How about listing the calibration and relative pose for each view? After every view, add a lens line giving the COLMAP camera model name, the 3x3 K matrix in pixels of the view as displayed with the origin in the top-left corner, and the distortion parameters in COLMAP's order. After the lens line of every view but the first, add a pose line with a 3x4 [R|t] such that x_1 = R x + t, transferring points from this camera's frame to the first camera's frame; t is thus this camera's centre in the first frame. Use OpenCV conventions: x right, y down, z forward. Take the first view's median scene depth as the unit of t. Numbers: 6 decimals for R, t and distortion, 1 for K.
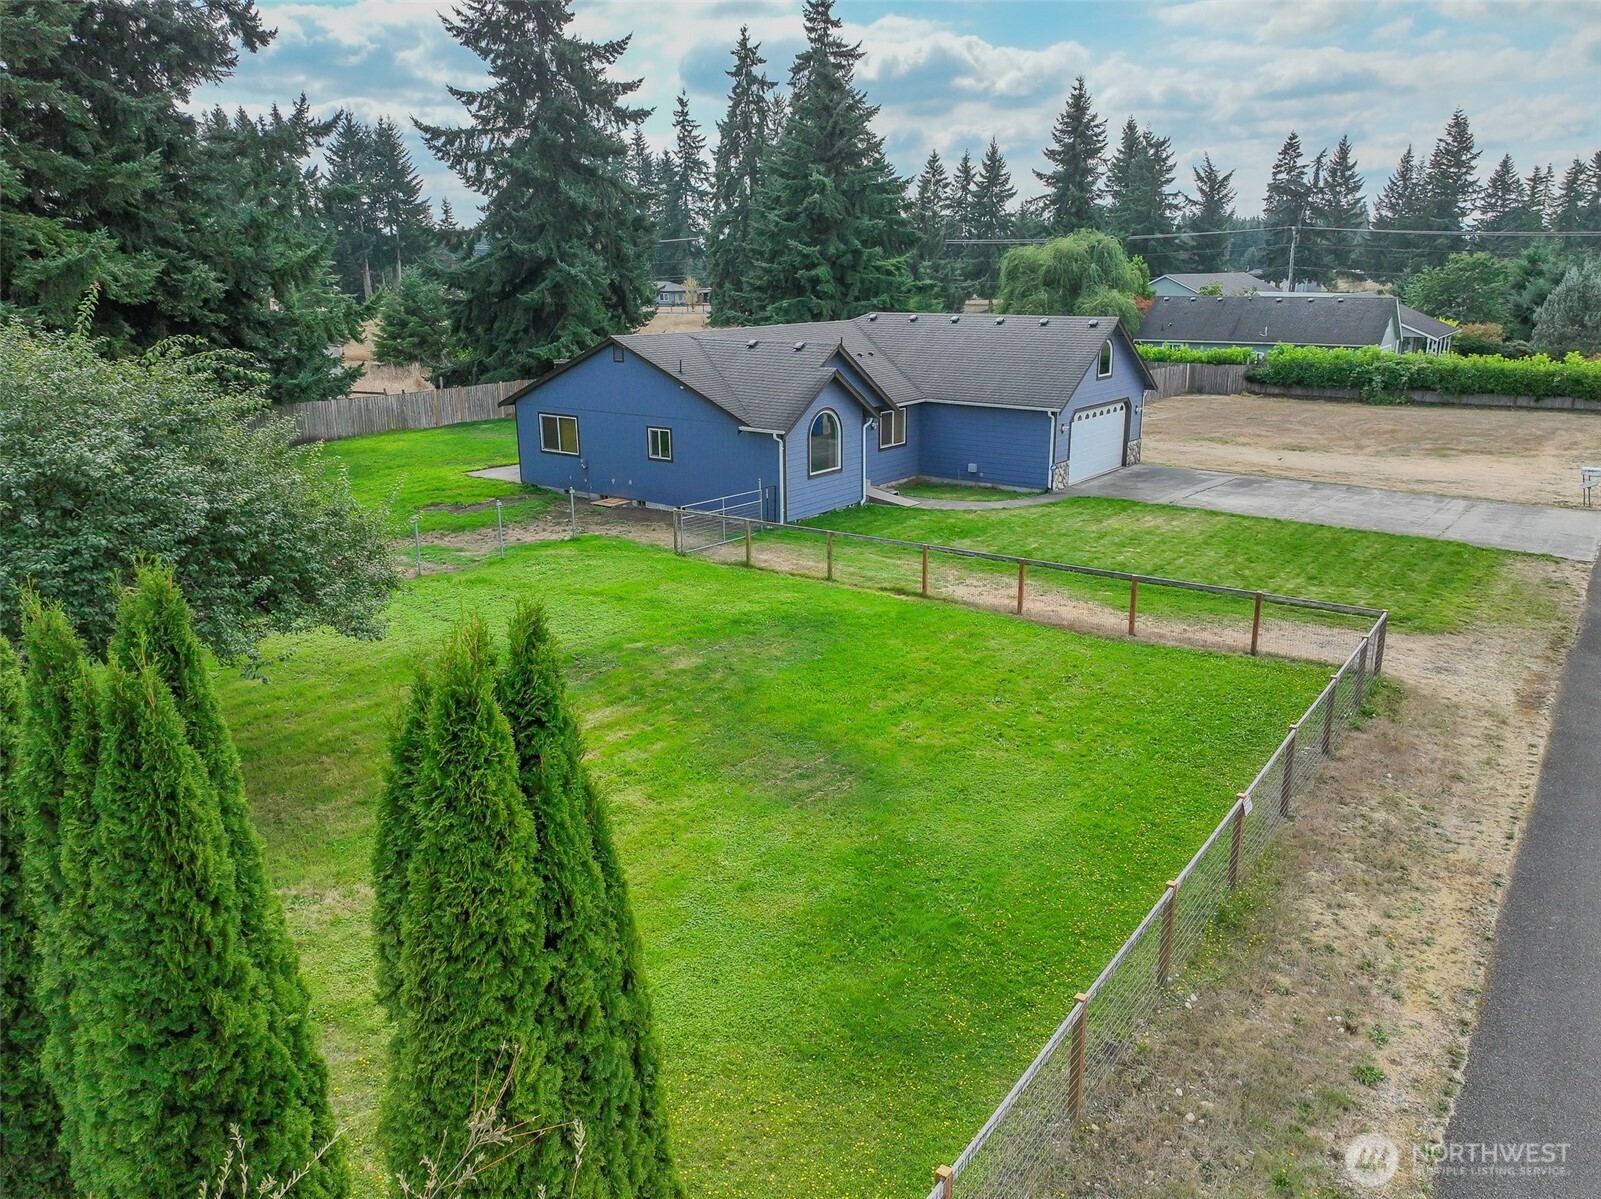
lens RADIAL K [[1153.0, 0, 804.8], [0, 1153.0, 603.8], [0, 0, 1]] dist [0.003471, 0.010574]
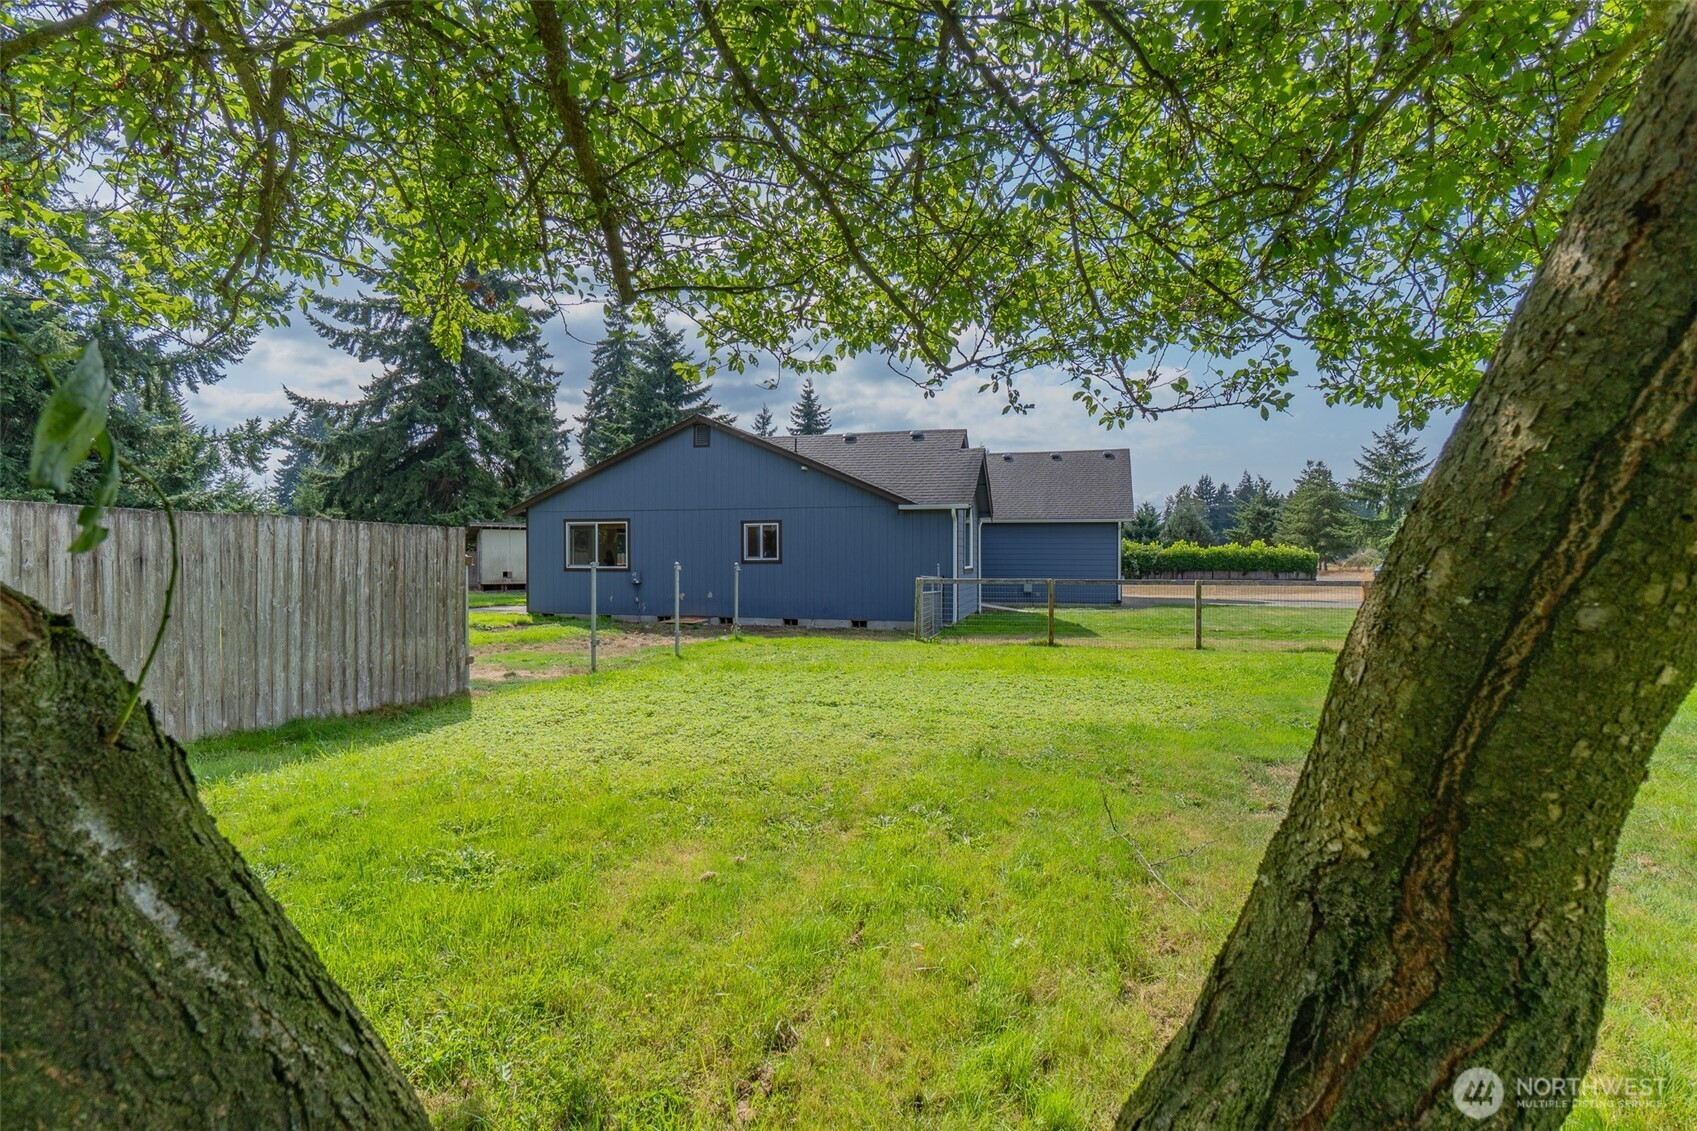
lens RADIAL K [[852.5, 0, 837.1], [0, 852.5, 556.8], [0, 0, 1]] dist [-0.019985, -0.000089]
pose [[0.931067, 0.005822, 0.364803, -0.181057], [0.096045, 0.960695, -0.260464, 0.019050], [-0.351980, 0.277546, 0.893911, 0.281294]]
